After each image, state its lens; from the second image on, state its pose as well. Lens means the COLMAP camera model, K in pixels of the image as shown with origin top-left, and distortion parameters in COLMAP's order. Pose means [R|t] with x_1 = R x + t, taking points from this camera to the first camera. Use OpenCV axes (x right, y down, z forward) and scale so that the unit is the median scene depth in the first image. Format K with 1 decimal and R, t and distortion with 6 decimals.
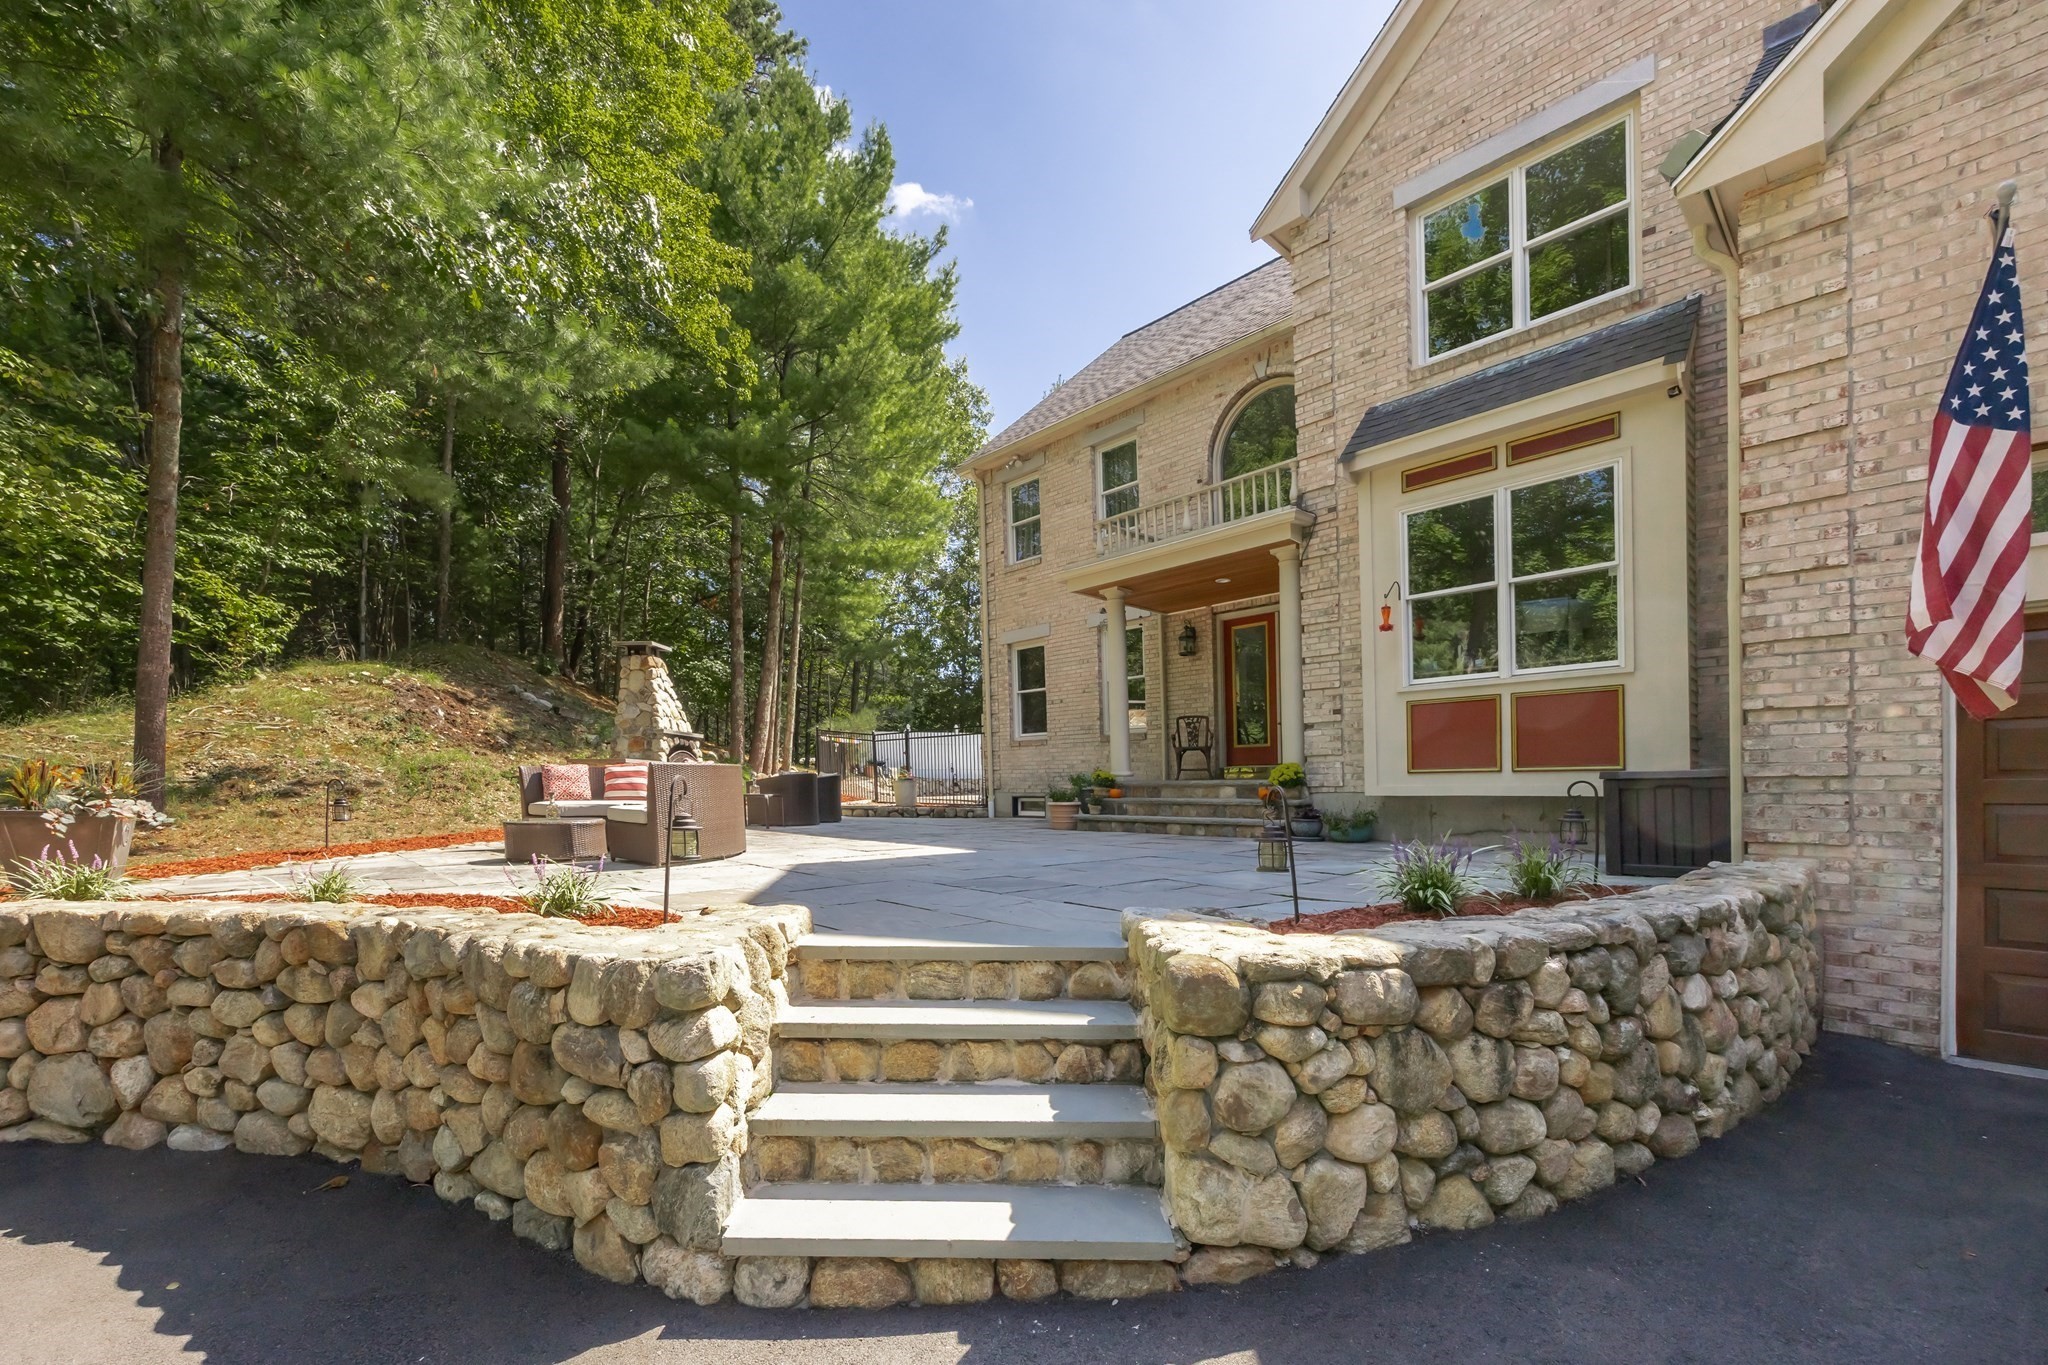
lens RADIAL K [[796.0, 0, 1034.0], [0, 796.0, 755.1], [0, 0, 1]] dist [0.000087, -0.000309]
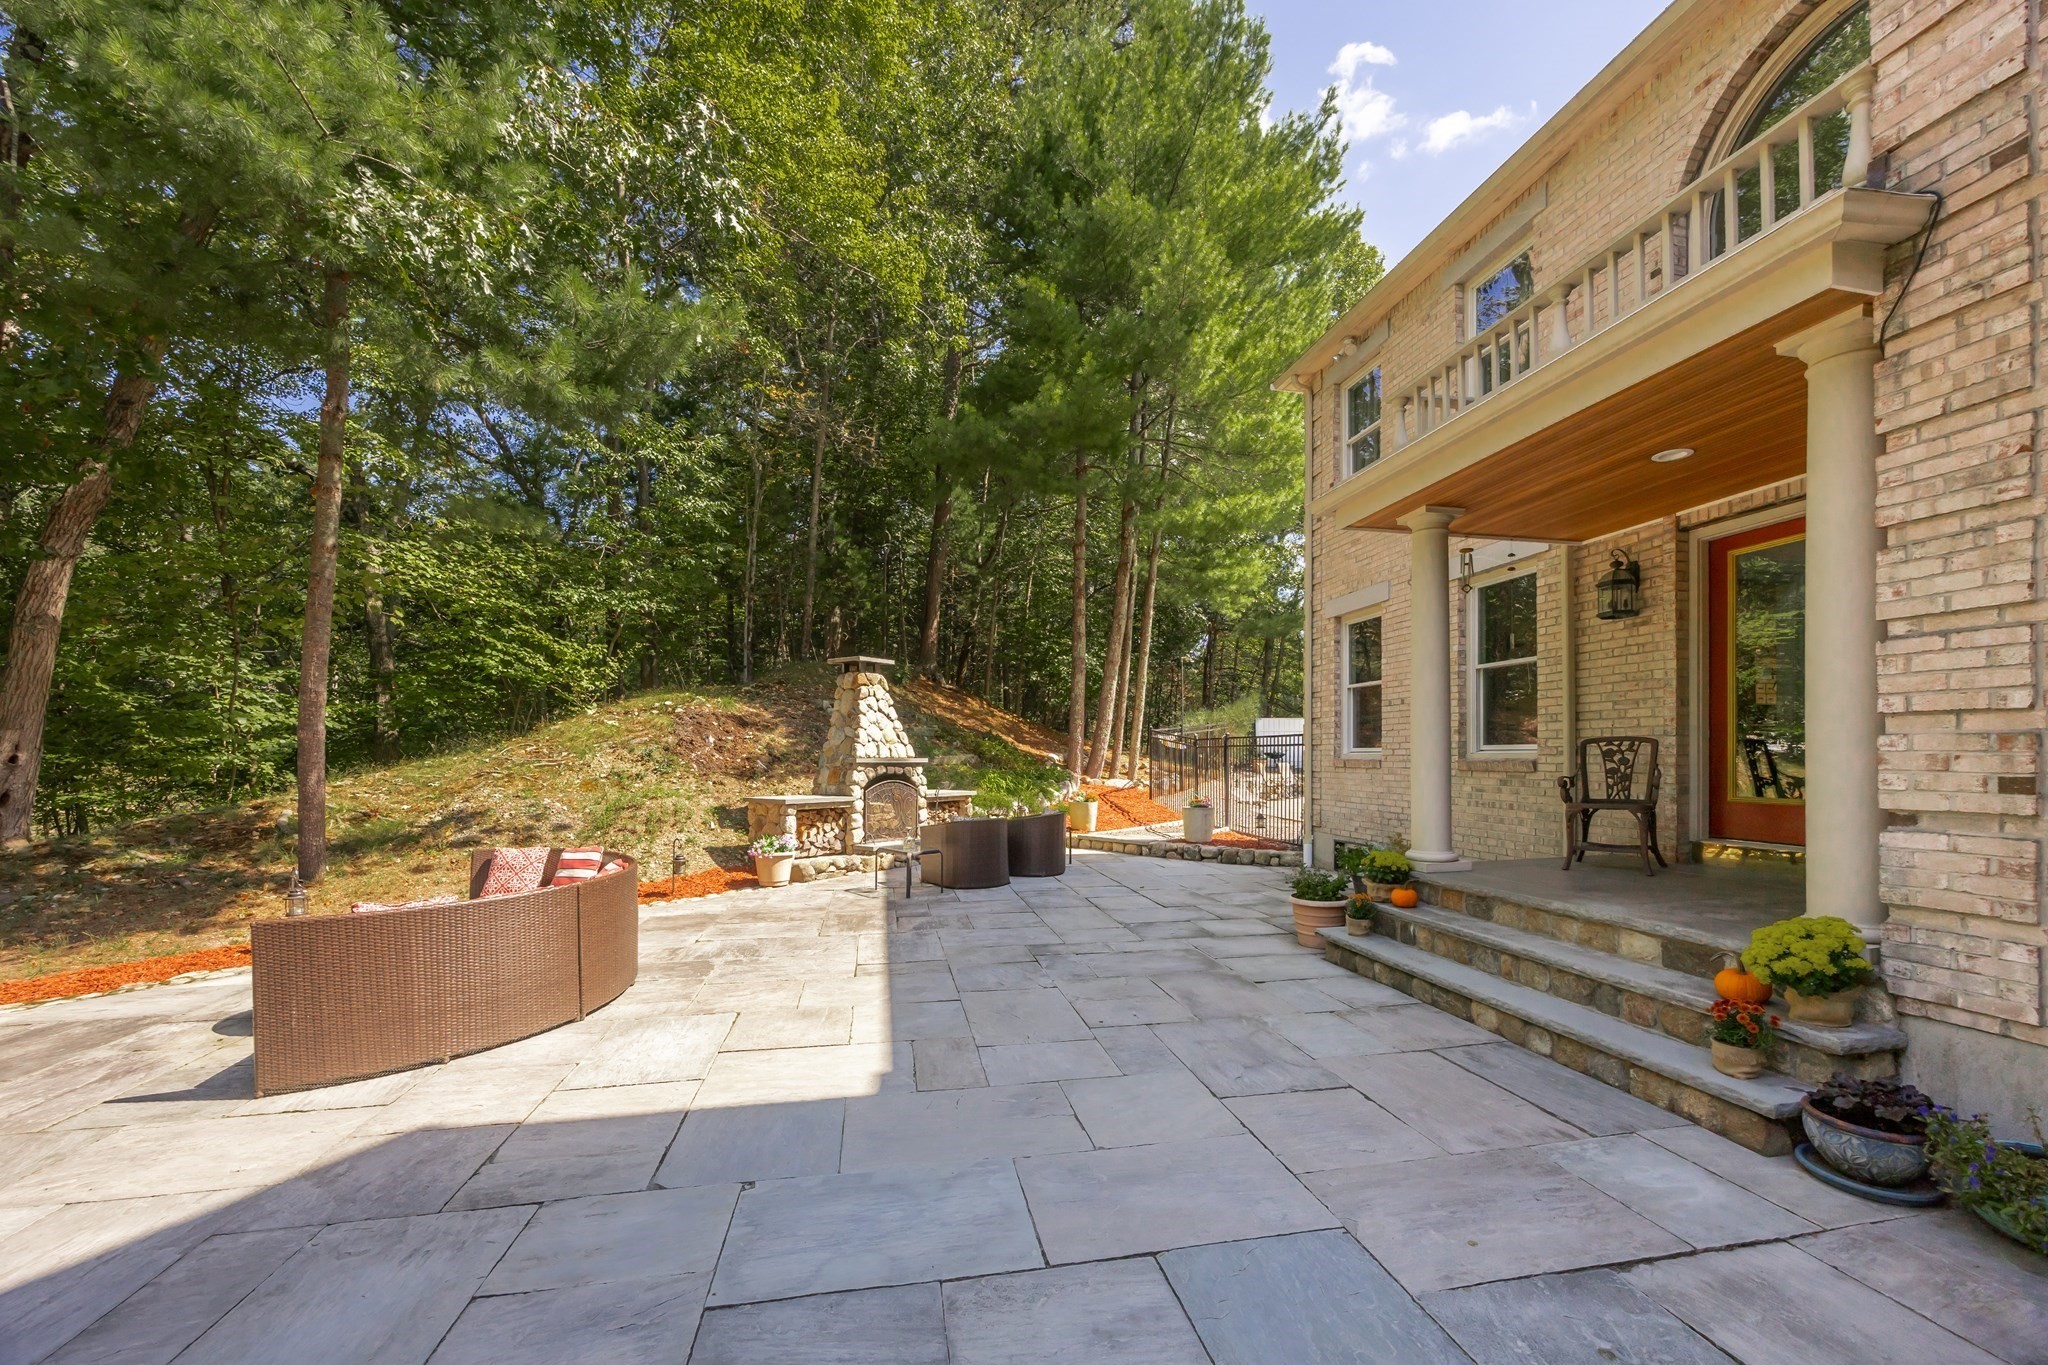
lens RADIAL K [[796.0, 0, 1034.0], [0, 796.0, 755.1], [0, 0, 1]] dist [0.000087, -0.000309]
pose [[0.846914, 0.002888, -0.531722, 0.149602], [0.013832, 0.999527, 0.027459, -0.055939], [0.531550, -0.030610, 0.846474, 0.360775]]
